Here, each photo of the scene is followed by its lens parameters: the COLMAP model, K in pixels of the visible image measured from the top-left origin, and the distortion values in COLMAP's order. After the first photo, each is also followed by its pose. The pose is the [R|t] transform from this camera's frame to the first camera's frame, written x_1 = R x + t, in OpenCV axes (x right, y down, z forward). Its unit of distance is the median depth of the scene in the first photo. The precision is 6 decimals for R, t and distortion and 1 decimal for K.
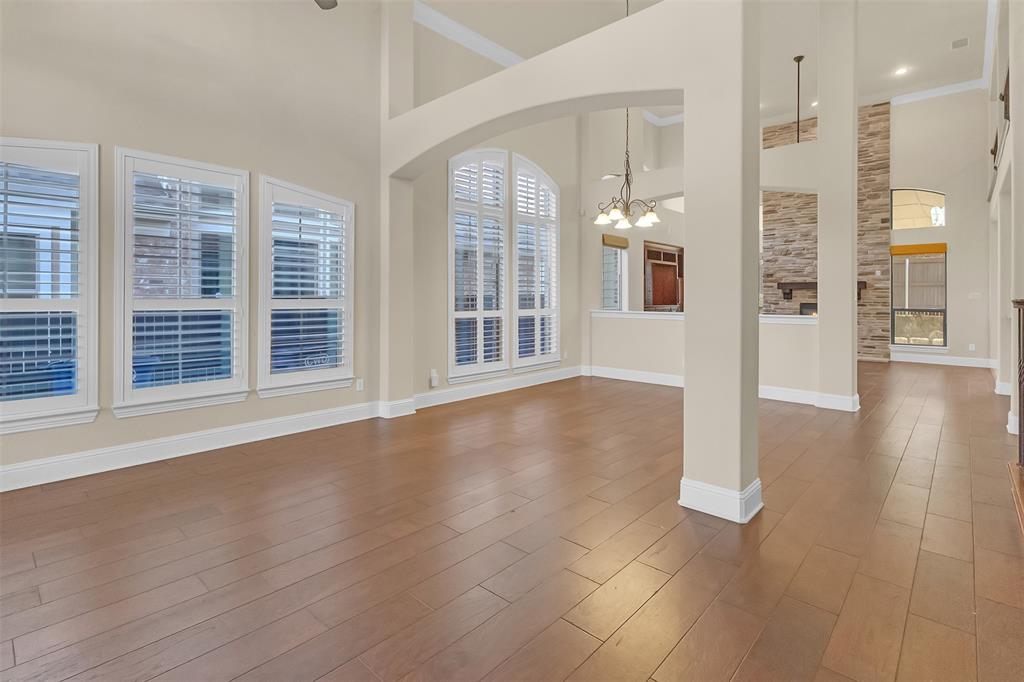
lens RADIAL K [[492.1, 0, 508.2], [0, 492.1, 296.8], [0, 0, 1]] dist [0.001726, 0.003815]
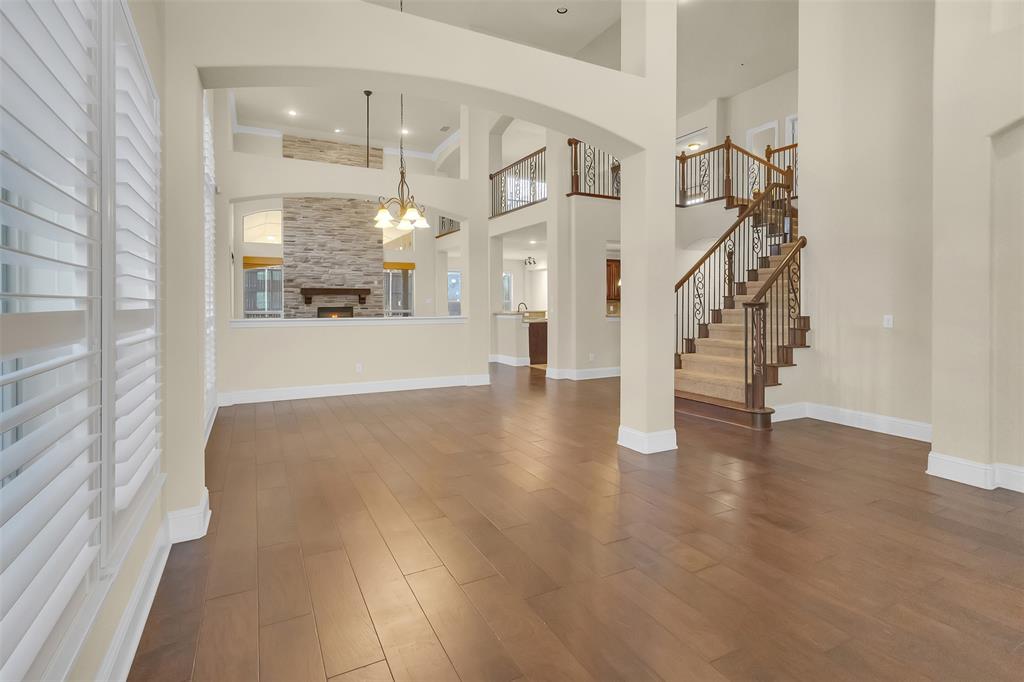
lens RADIAL K [[492.1, 0, 498.6], [0, 492.1, 303.2], [0, 0, 1]] dist [0.001726, 0.003815]
pose [[0.352714, -0.003682, 0.935724, -0.314610], [0.000762, 0.999993, 0.003647, 0.000197], [-0.935731, -0.000573, 0.352715, 0.264495]]
